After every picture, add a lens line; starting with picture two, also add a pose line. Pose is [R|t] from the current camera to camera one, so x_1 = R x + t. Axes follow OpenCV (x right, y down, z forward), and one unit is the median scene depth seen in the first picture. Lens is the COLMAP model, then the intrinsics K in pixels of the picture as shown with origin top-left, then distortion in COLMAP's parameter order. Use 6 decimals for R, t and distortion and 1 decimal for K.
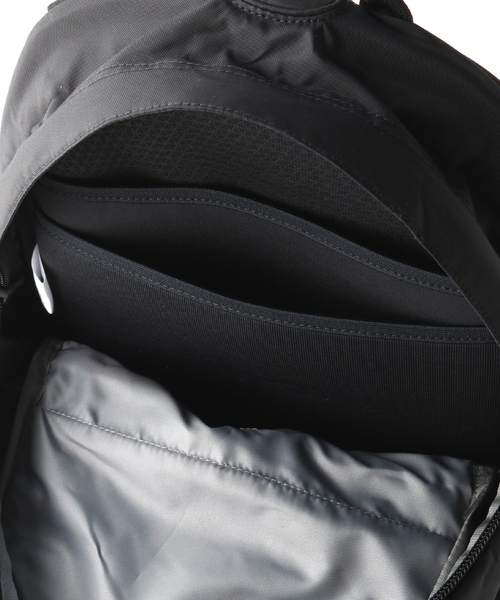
lens RADIAL K [[1386.7, 0, 250.0], [0, 1386.7, 300.0], [0, 0, 1]] dist [-0.010707, -0.083440]
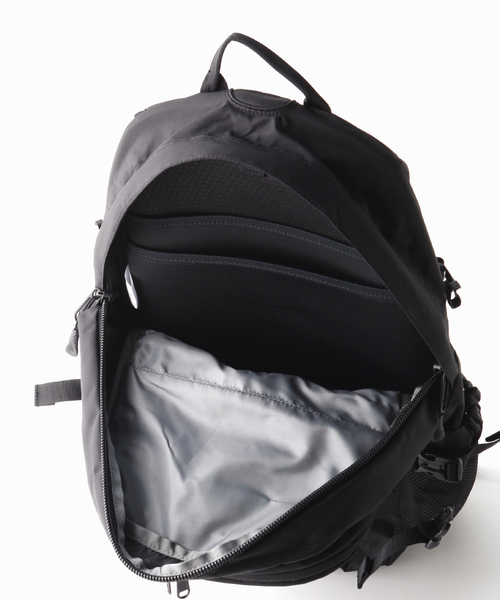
lens RADIAL K [[1386.7, 0, 250.0], [0, 1386.7, 300.0], [0, 0, 1]] dist [-0.010707, -0.083440]
pose [[0.997789, -0.026043, -0.061141, 0.092223], [0.018658, 0.992792, -0.118388, 0.209122], [0.063784, 0.116986, 0.991083, -0.638985]]
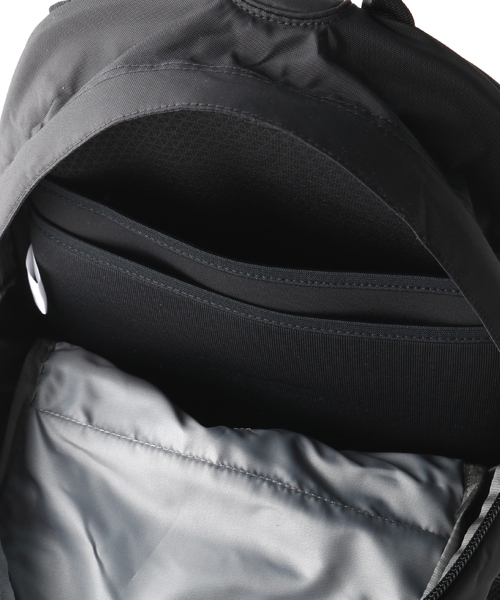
lens RADIAL K [[1386.7, 0, 250.0], [0, 1386.7, 300.0], [0, 0, 1]] dist [-0.010707, -0.083440]
pose [[0.999615, 0.000996, 0.027733, -0.024659], [-0.000875, 0.999990, -0.004394, 0.003971], [-0.027737, 0.004368, 0.999606, -0.007910]]
